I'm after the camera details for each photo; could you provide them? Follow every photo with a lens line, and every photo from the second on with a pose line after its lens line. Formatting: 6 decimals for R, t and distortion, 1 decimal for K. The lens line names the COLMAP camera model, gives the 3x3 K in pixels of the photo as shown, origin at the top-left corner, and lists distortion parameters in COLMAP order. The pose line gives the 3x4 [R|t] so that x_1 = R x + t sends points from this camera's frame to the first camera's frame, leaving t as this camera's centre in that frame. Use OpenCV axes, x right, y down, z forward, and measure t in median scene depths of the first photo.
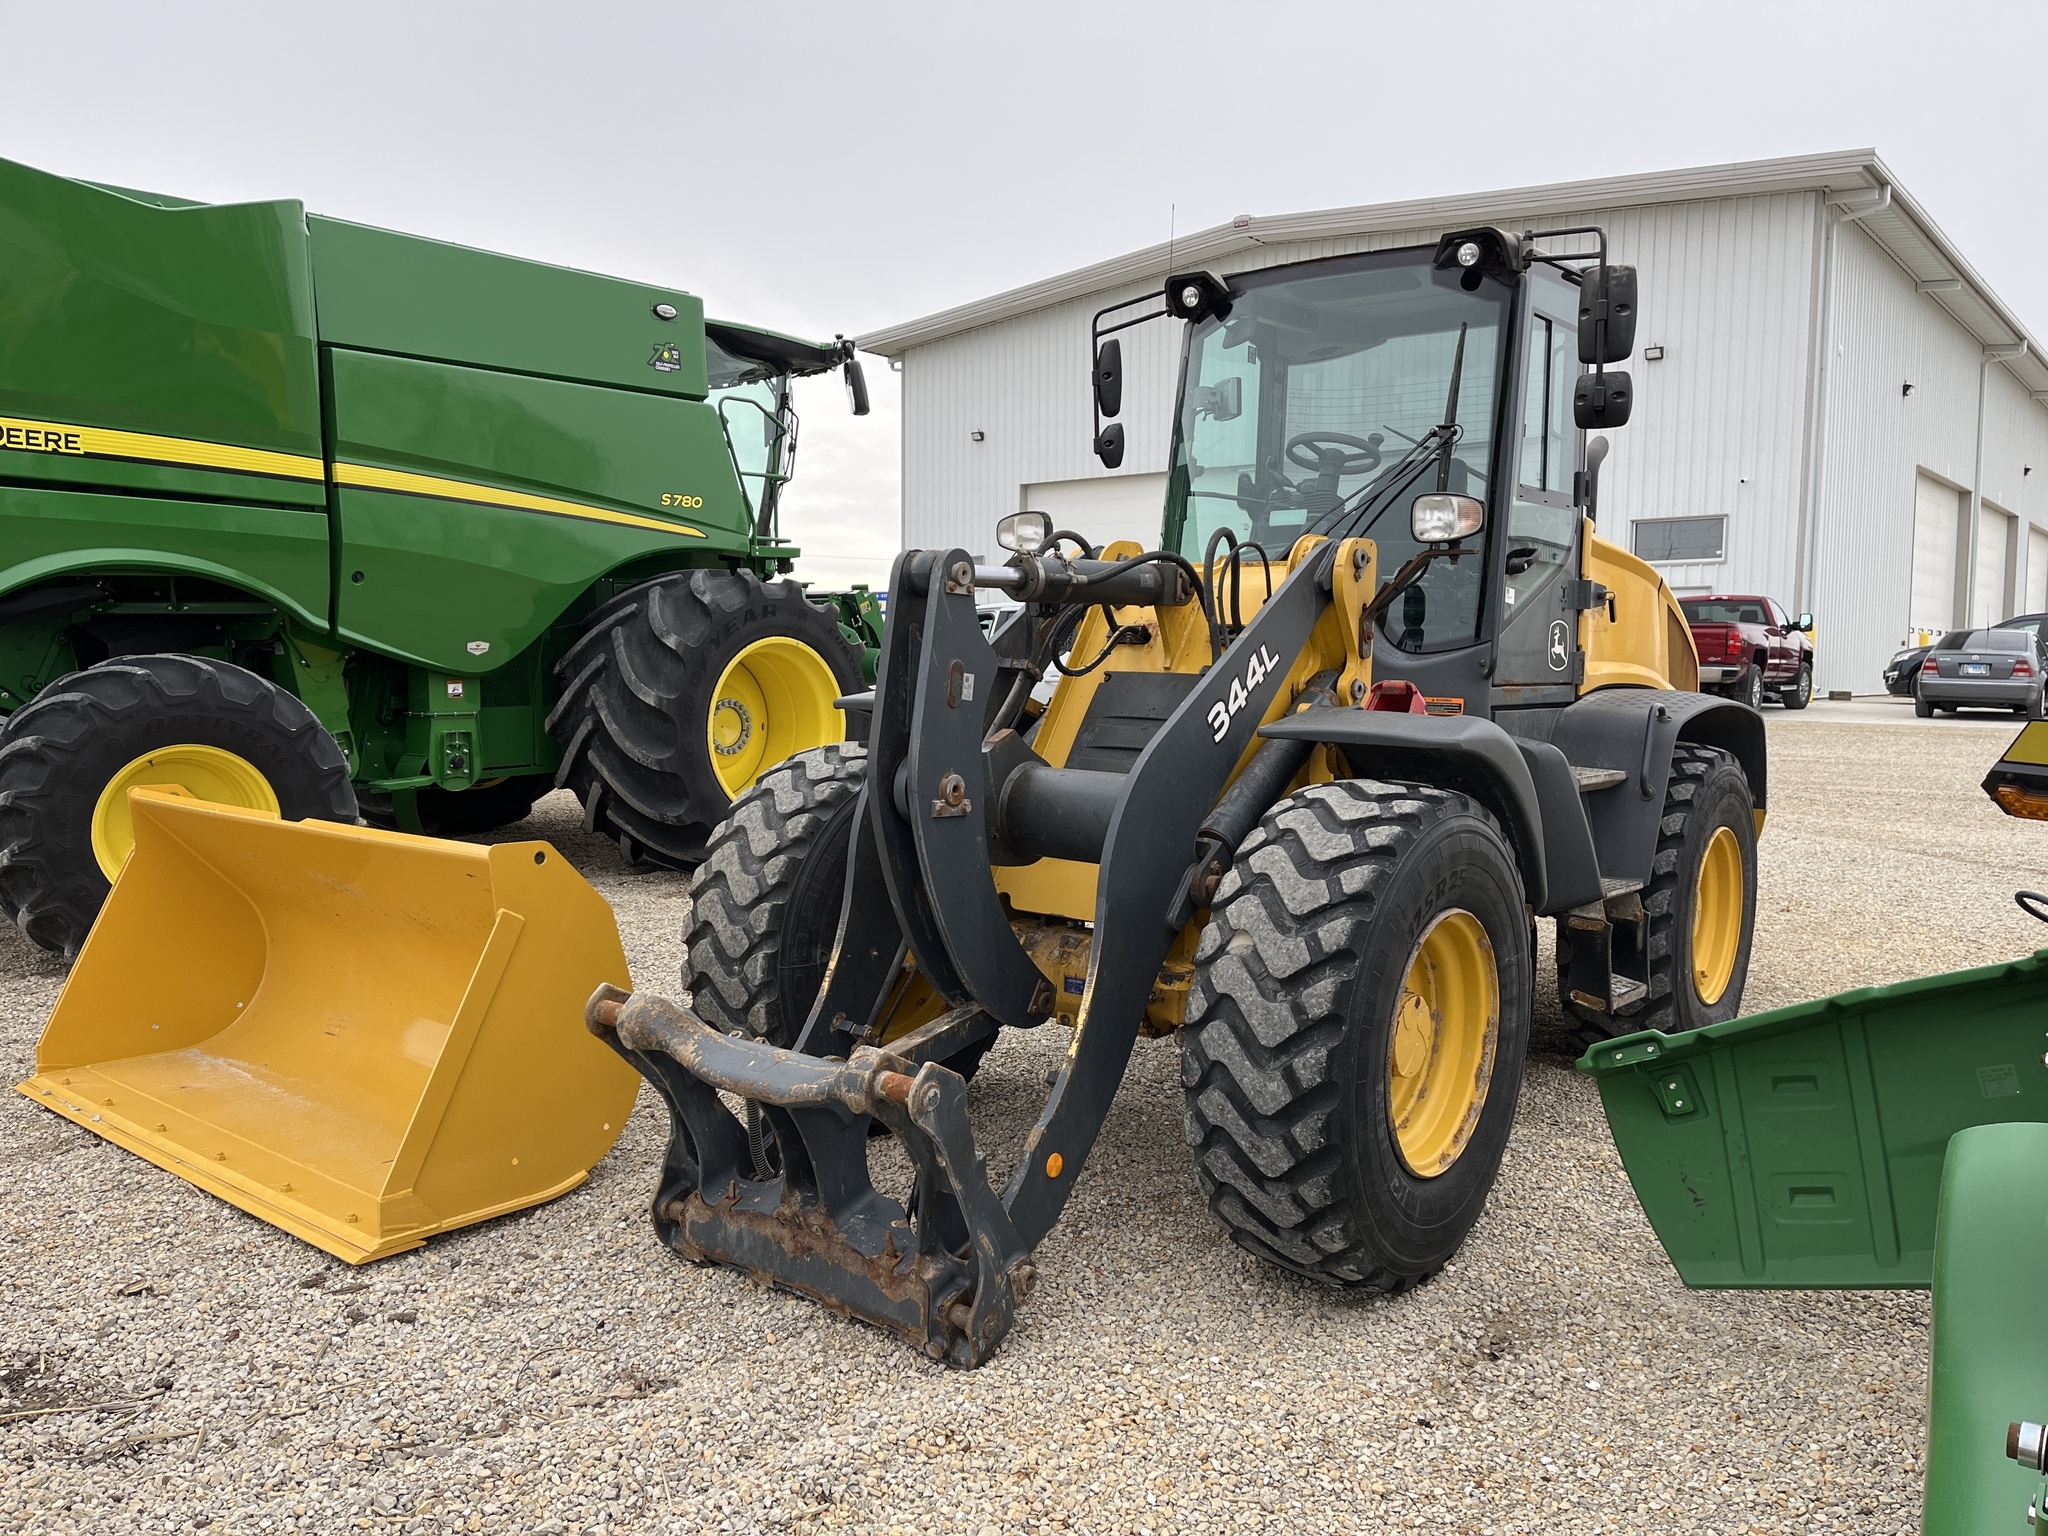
lens RADIAL K [[1560.3, 0, 1028.9], [0, 1560.3, 760.1], [0, 0, 1]] dist [0.066640, -0.093999]
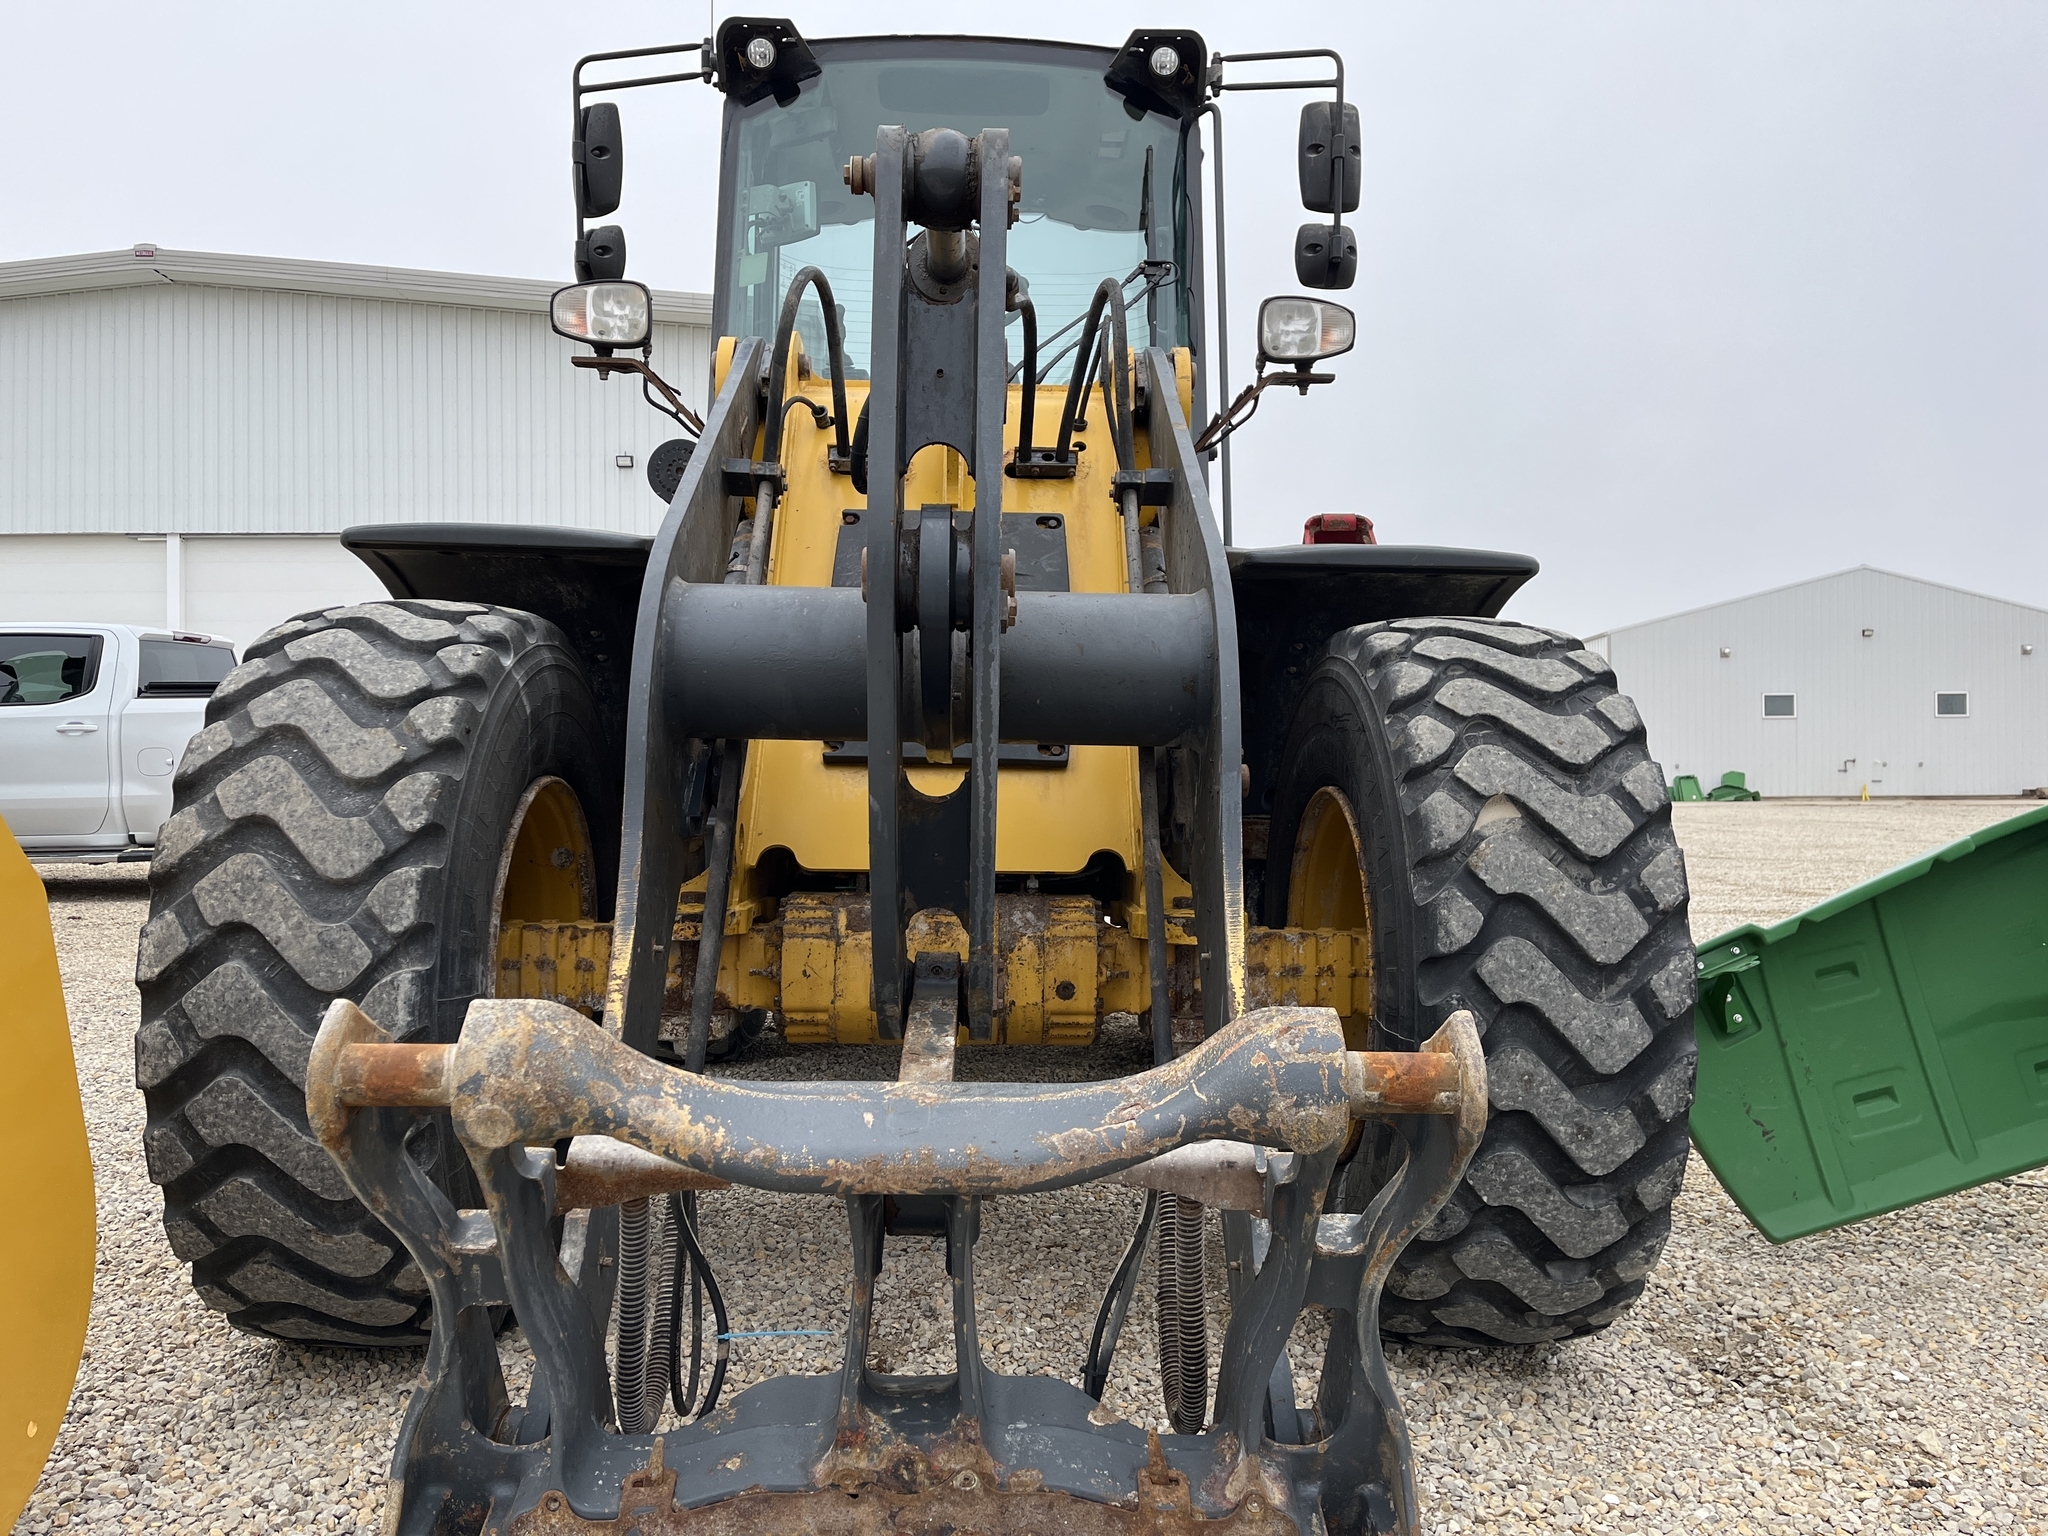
lens RADIAL K [[1560.3, 0, 1028.9], [0, 1560.3, 760.1], [0, 0, 1]] dist [0.066640, -0.093999]
pose [[0.765043, 0.003124, 0.643971, -0.331520], [0.053156, 0.996269, -0.067983, 0.101028], [-0.641781, 0.086240, 0.762023, 0.504095]]
